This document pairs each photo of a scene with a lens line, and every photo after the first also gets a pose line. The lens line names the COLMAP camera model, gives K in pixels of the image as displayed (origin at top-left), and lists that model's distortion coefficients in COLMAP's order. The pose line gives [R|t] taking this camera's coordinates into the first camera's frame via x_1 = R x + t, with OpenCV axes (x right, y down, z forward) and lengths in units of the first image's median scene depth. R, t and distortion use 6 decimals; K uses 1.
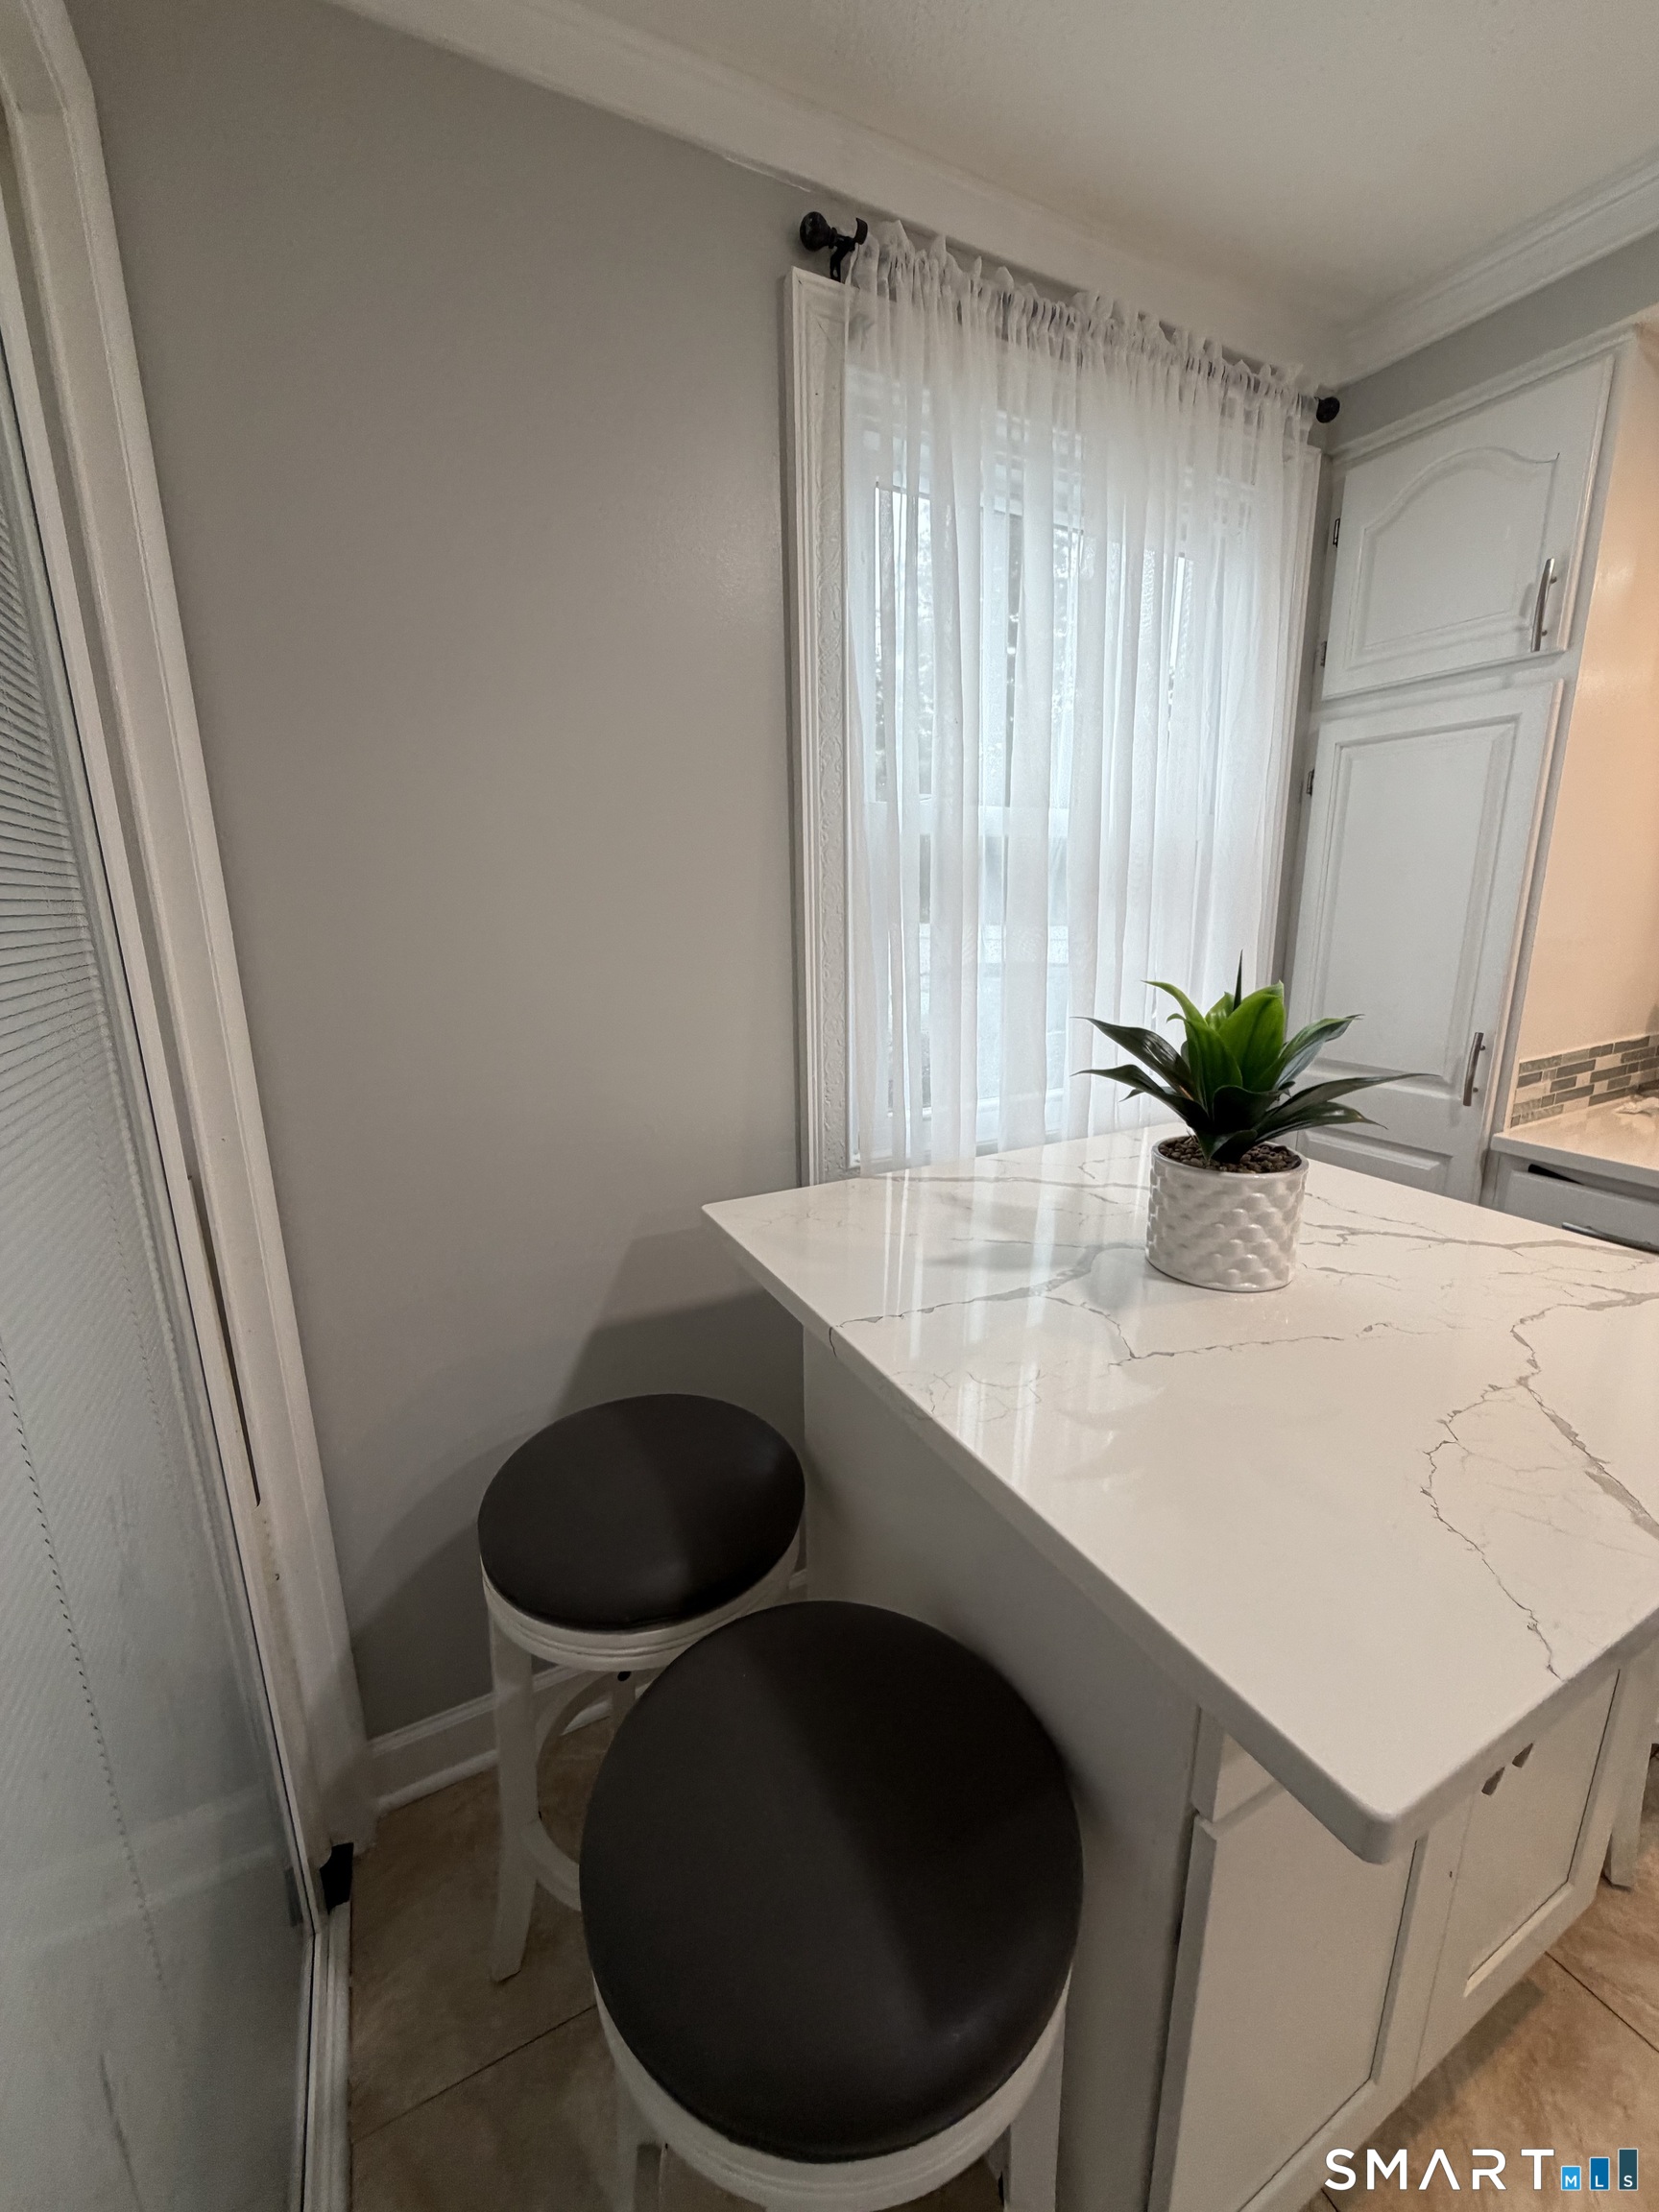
lens RADIAL K [[882.7, 0, 835.4], [0, 882.7, 1098.3], [0, 0, 1]] dist [0.000290, 0.000107]
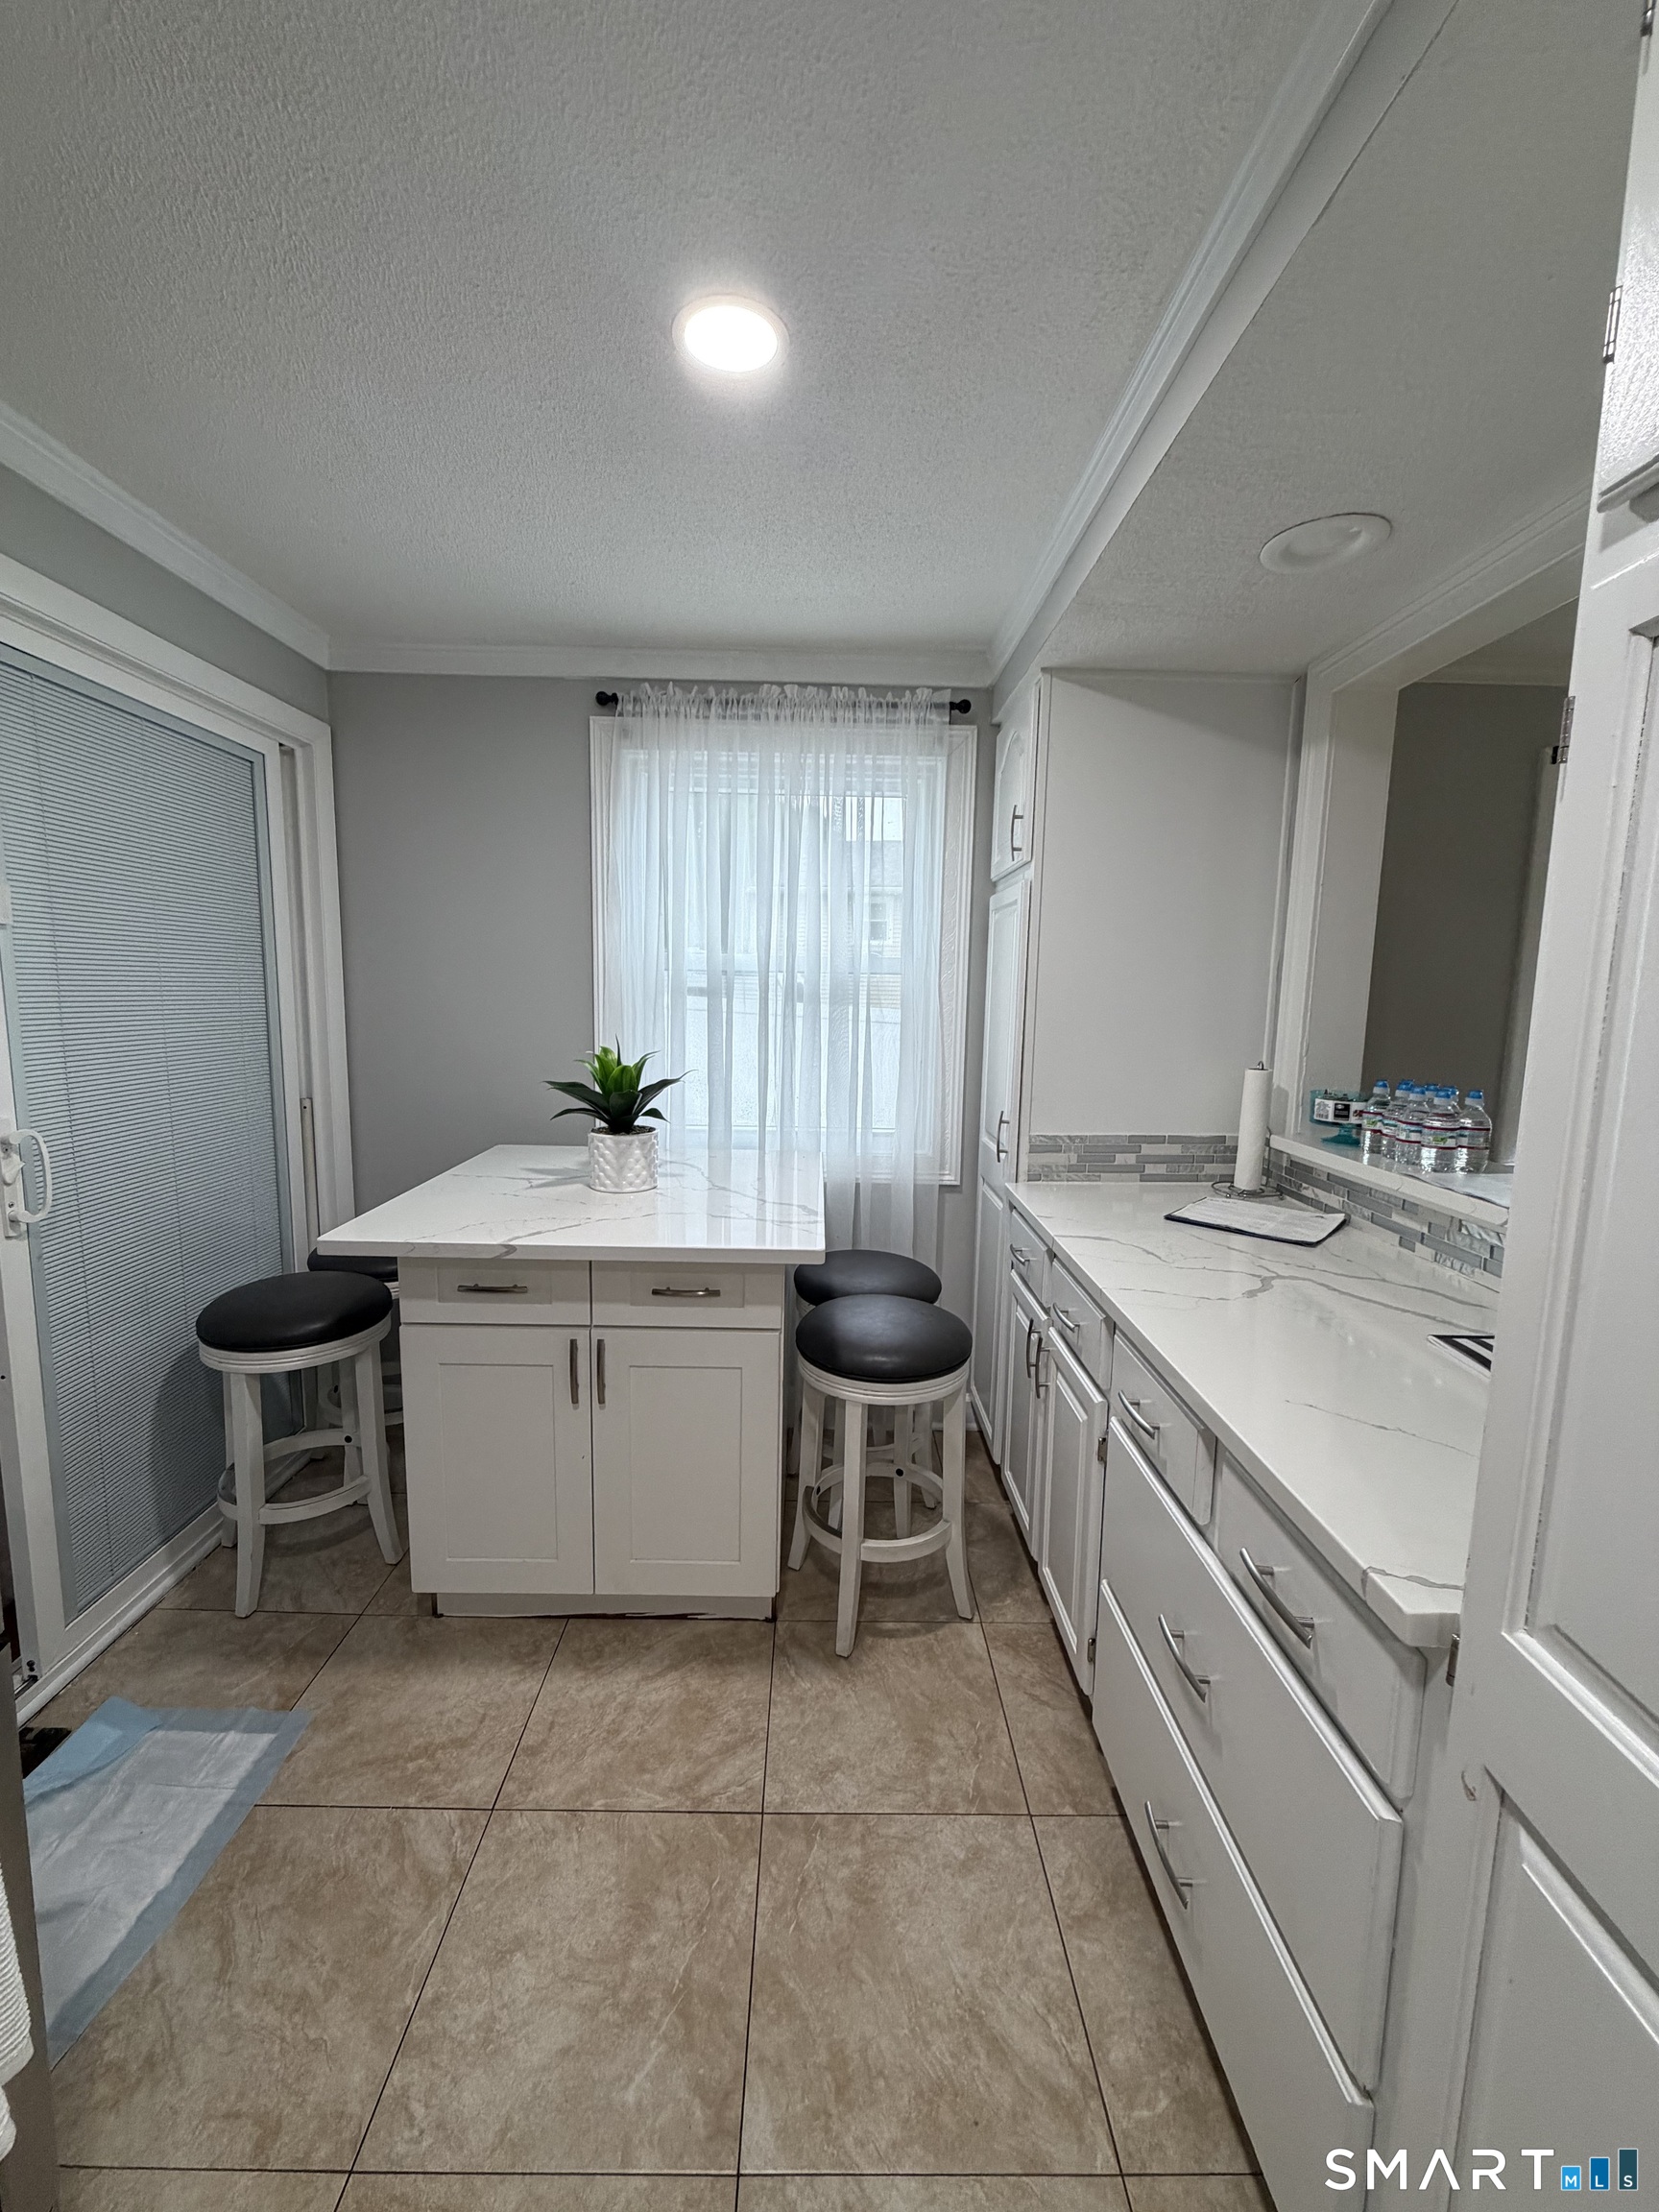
lens RADIAL K [[882.7, 0, 835.5], [0, 882.7, 1105.8], [0, 0, 1]] dist [0.000290, 0.000107]
pose [[0.888440, 0.088988, -0.450283, 1.382241], [-0.132762, 0.988914, -0.066512, 0.059218], [0.439372, 0.118873, 0.890405, -0.485933]]
